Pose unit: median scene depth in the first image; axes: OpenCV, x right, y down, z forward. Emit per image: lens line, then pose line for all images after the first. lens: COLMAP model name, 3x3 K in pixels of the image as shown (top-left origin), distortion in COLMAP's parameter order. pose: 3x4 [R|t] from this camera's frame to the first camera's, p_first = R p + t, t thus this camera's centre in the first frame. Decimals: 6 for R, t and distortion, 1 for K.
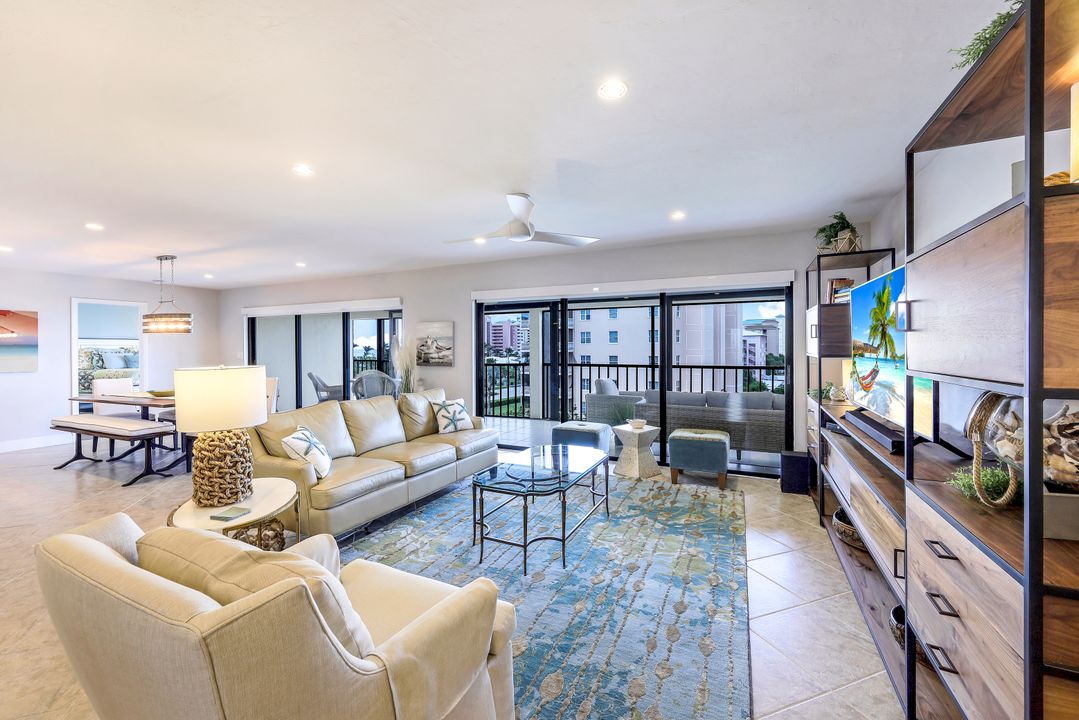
lens RADIAL K [[440.7, 0, 539.7], [0, 440.7, 351.8], [0, 0, 1]] dist [-0.000875, -0.000091]
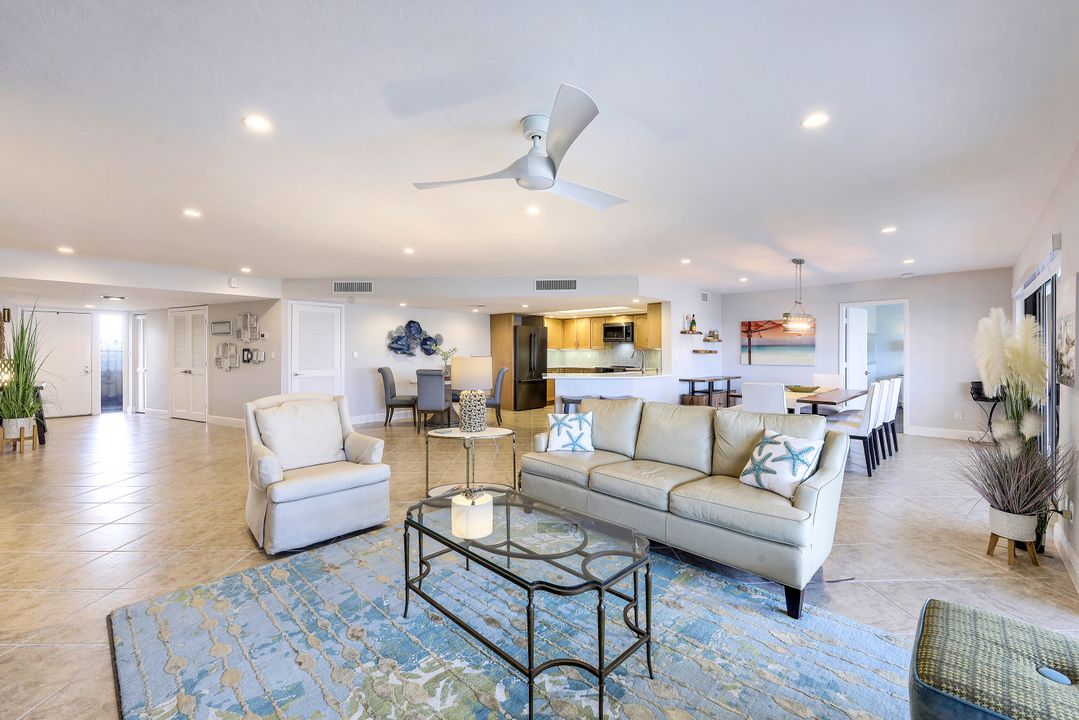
lens RADIAL K [[440.7, 0, 539.7], [0, 440.7, 351.8], [0, 0, 1]] dist [-0.000875, -0.000091]
pose [[-0.323122, 0.005088, -0.946344, 0.243882], [-0.003676, 0.999971, 0.006631, -0.000201], [0.946350, 0.005622, -0.323094, 0.499975]]
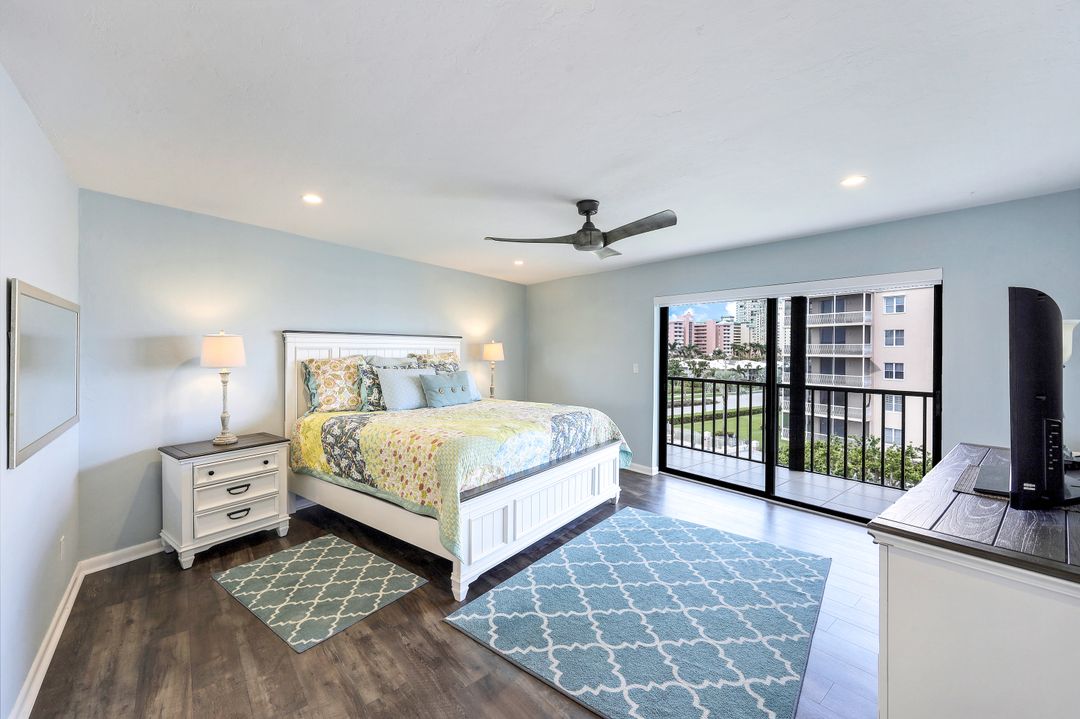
lens RADIAL K [[437.4, 0, 534.4], [0, 437.4, 352.3], [0, 0, 1]] dist [0.002087, -0.000133]
pose [[0.906619, 0.011841, -0.421784, -0.863517], [-0.012476, 0.999921, 0.001255, -0.018667], [0.421766, 0.004124, 0.906696, 0.865227]]
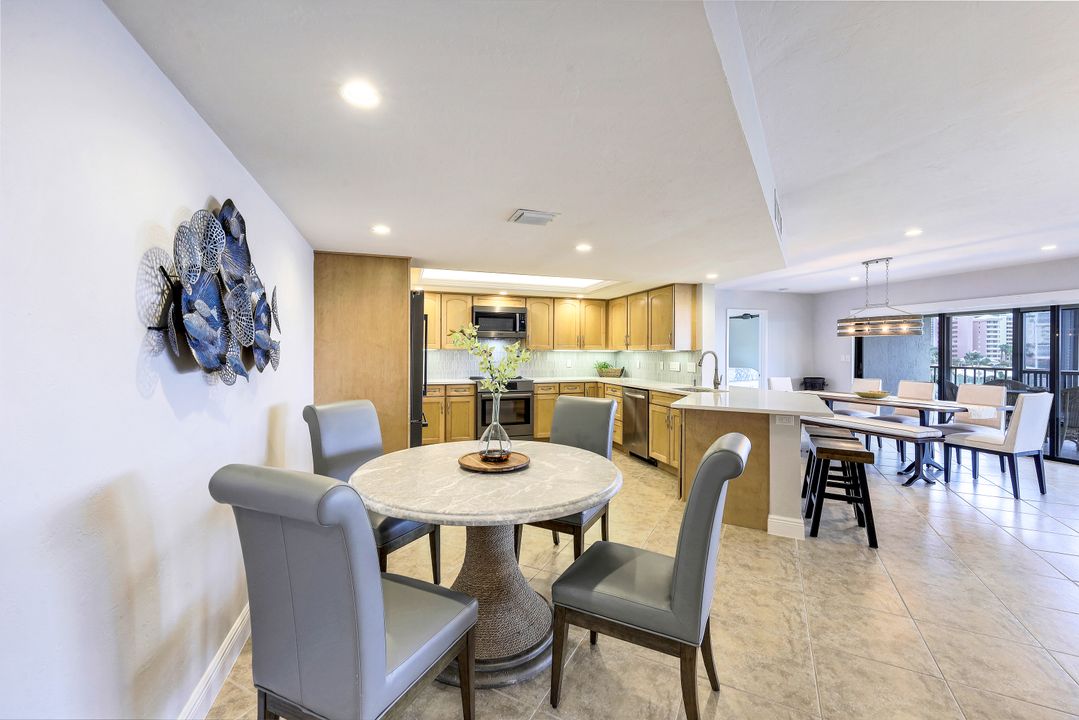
lens RADIAL K [[440.9, 0, 527.6], [0, 440.9, 351.7], [0, 0, 1]] dist [0.001208, 0.000146]
pose [[0.664841, 0.006848, -0.746953, -0.409745], [-0.013207, 0.999909, -0.002588, 0.004544], [0.746868, 0.011585, 0.664871, -0.173953]]
